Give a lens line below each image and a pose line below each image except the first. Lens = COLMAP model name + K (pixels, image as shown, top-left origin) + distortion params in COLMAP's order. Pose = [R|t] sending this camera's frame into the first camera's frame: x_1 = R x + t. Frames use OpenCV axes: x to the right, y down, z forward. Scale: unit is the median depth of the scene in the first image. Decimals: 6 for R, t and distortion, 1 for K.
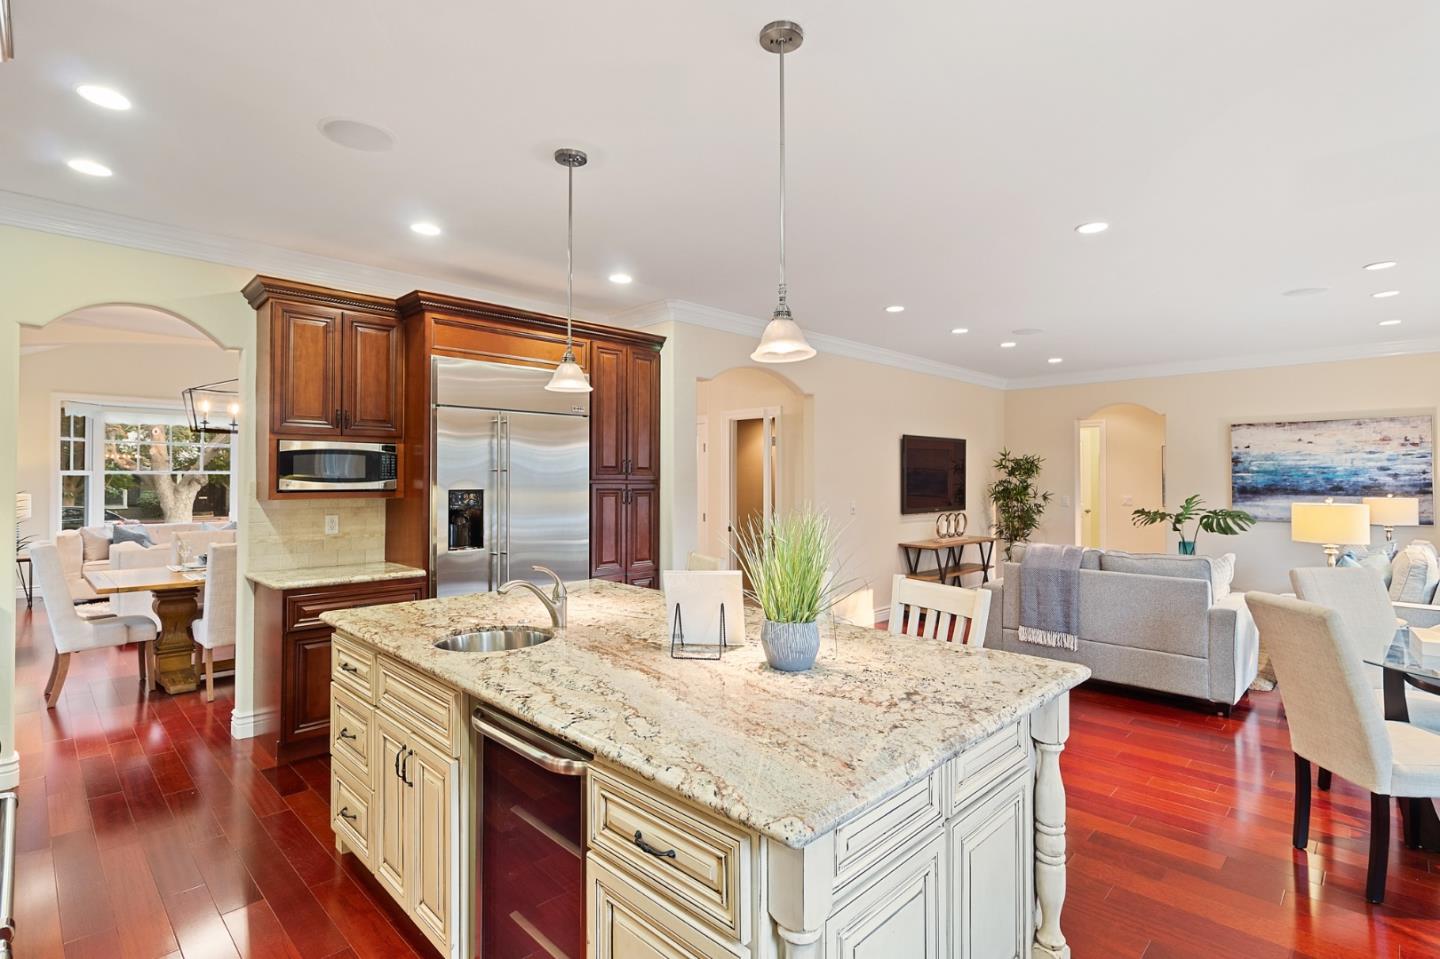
lens RADIAL K [[678.7, 0, 718.3], [0, 678.7, 479.4], [0, 0, 1]] dist [-0.001286, 0.001823]
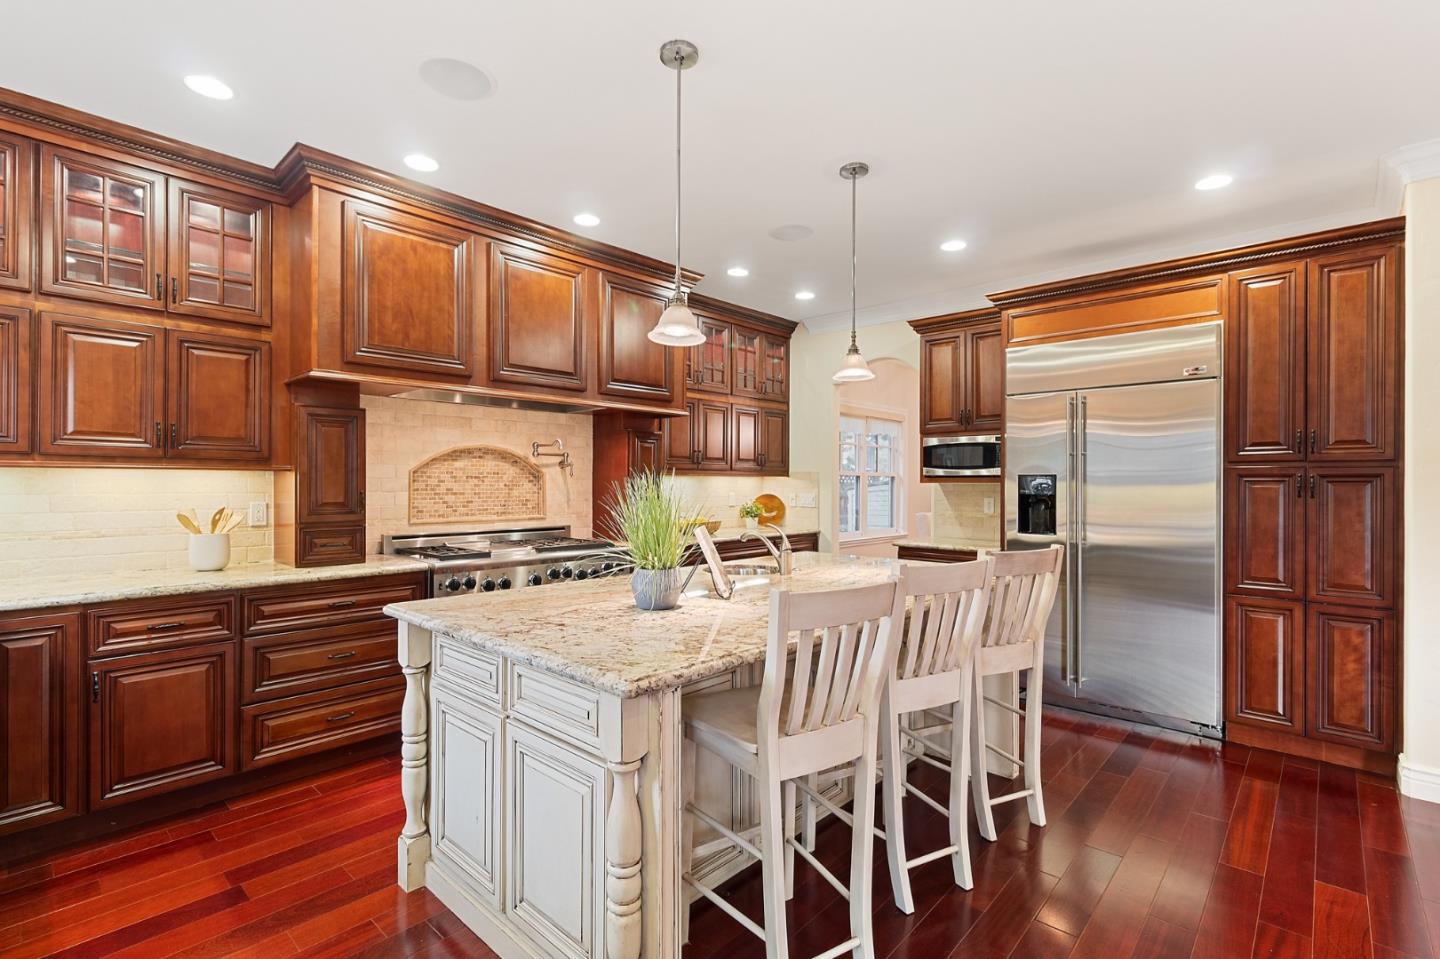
lens RADIAL K [[678.7, 0, 716.5], [0, 678.7, 480.5], [0, 0, 1]] dist [-0.001286, 0.001823]
pose [[0.038799, 0.000221, -0.999247, 0.612051], [0.001360, 0.999999, 0.000274, 0.022037], [0.999246, -0.001370, 0.038798, 0.483965]]
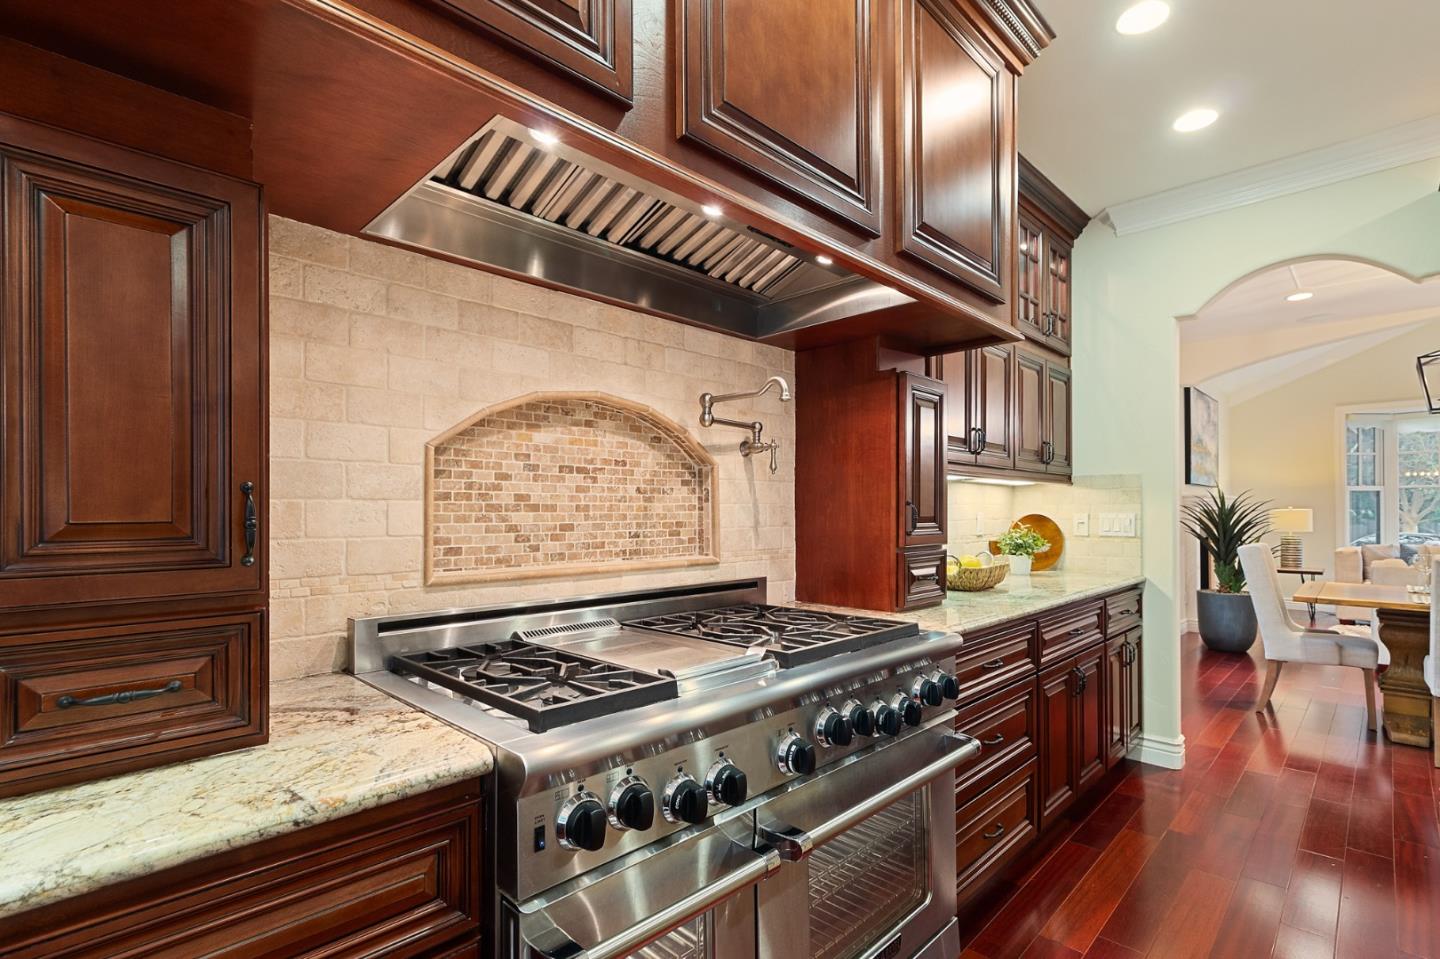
lens RADIAL K [[678.7, 0, 709.7], [0, 678.7, 499.9], [0, 0, 1]] dist [-0.001286, 0.001823]
pose [[0.006625, -0.019132, -0.999795, -0.013260], [0.010095, 0.999767, -0.019065, 0.046506], [0.999927, -0.009967, 0.006816, 0.231132]]
